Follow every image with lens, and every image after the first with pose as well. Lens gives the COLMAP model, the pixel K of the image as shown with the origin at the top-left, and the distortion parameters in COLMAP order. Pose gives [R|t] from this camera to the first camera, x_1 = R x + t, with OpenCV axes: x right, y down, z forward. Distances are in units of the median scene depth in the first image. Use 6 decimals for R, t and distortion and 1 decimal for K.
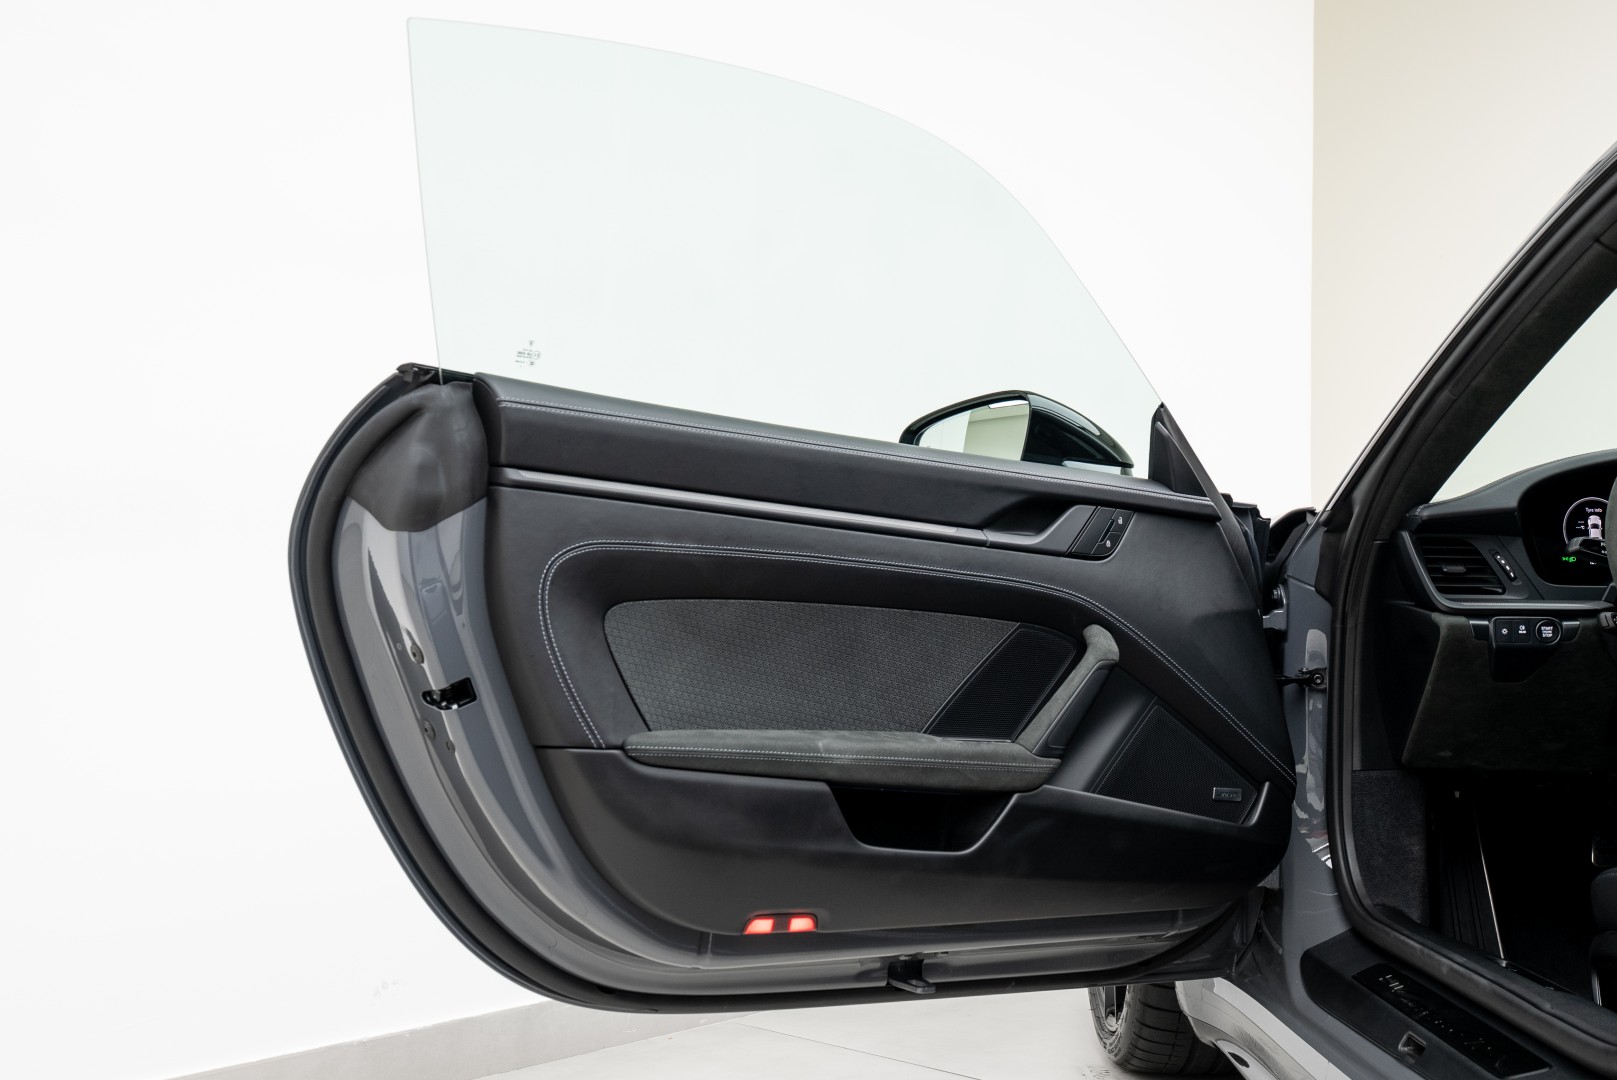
lens RADIAL K [[1618.9, 0, 808.5], [0, 1618.9, 540.0], [0, 0, 1]] dist [0.003177, 0.004276]
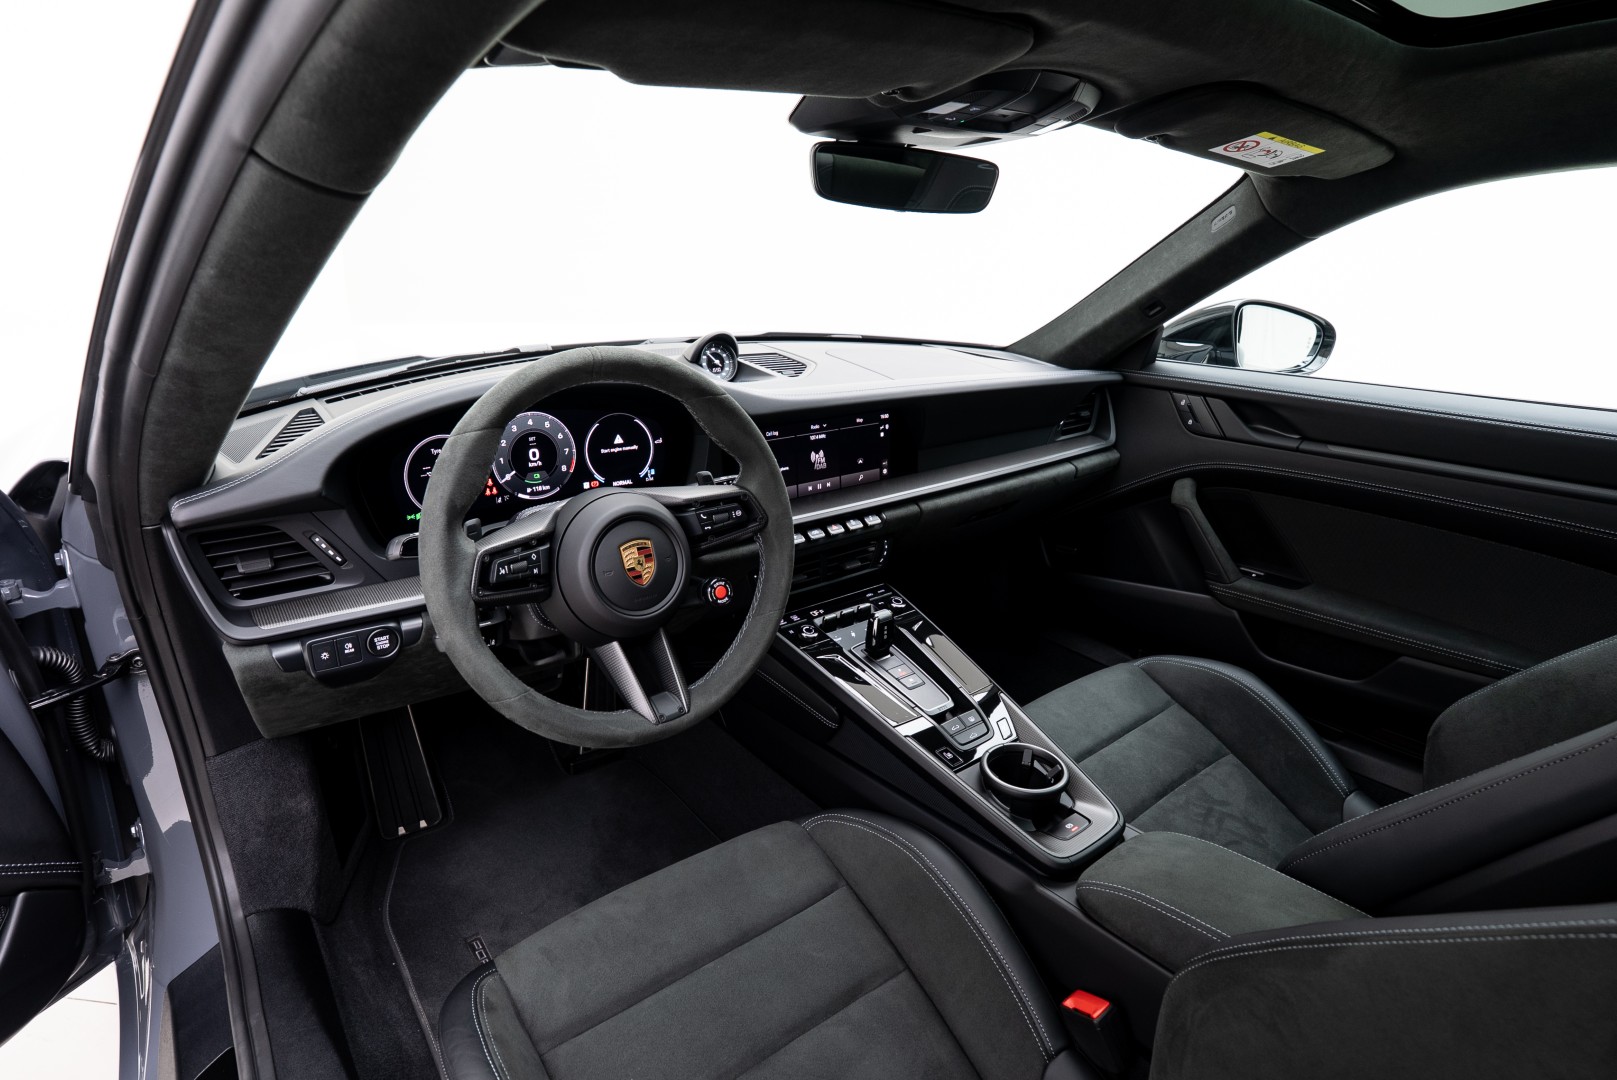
lens RADIAL K [[852.9, 0, 808.5], [0, 852.9, 540.0], [0, 0, 1]] dist [-0.002347, -0.000194]
pose [[0.748728, -0.207291, 0.629632, 0.344547], [-0.019624, 0.942499, 0.333631, -0.132206], [-0.662586, -0.262155, 0.701608, 0.553078]]
